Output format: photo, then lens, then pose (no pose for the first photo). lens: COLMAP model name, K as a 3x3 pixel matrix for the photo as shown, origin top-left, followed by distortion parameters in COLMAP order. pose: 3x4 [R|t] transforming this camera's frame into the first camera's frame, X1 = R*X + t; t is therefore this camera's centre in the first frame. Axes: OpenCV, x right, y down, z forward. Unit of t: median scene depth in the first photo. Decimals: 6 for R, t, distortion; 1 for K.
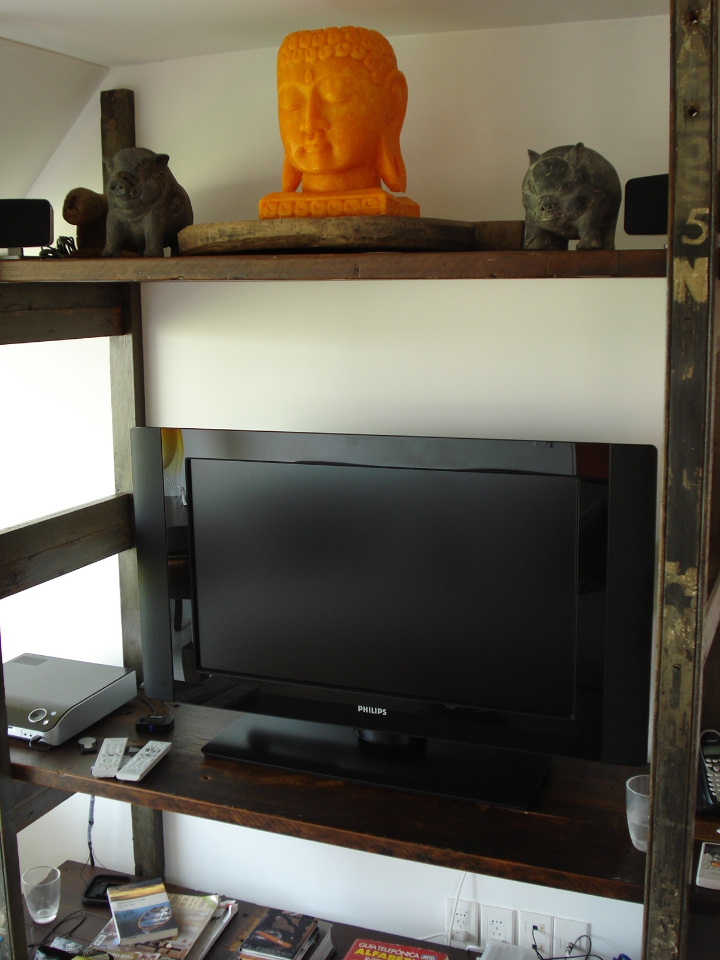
lens RADIAL K [[1093.3, 0, 360.0], [0, 1093.3, 480.0], [0, 0, 1]] dist [-0.079558, -0.068848]
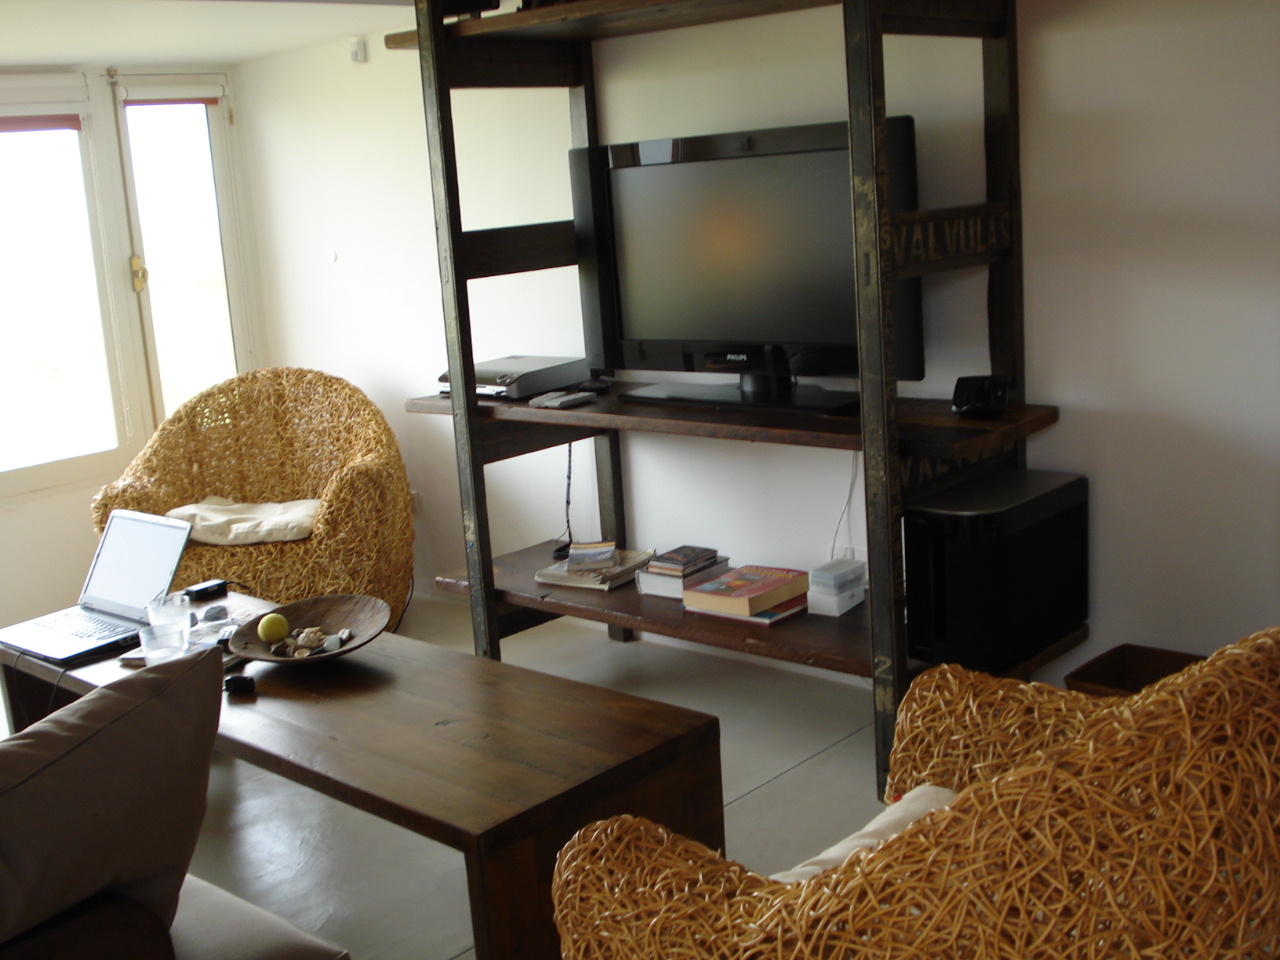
lens RADIAL K [[1457.7, 0, 640.0], [0, 1457.7, 480.0], [0, 0, 1]] dist [-0.079558, -0.068848]
pose [[0.938243, 0.015377, -0.345634, 0.490570], [-0.000313, 0.999049, 0.043599, 0.279134], [0.345976, -0.040798, 0.937356, -0.627584]]
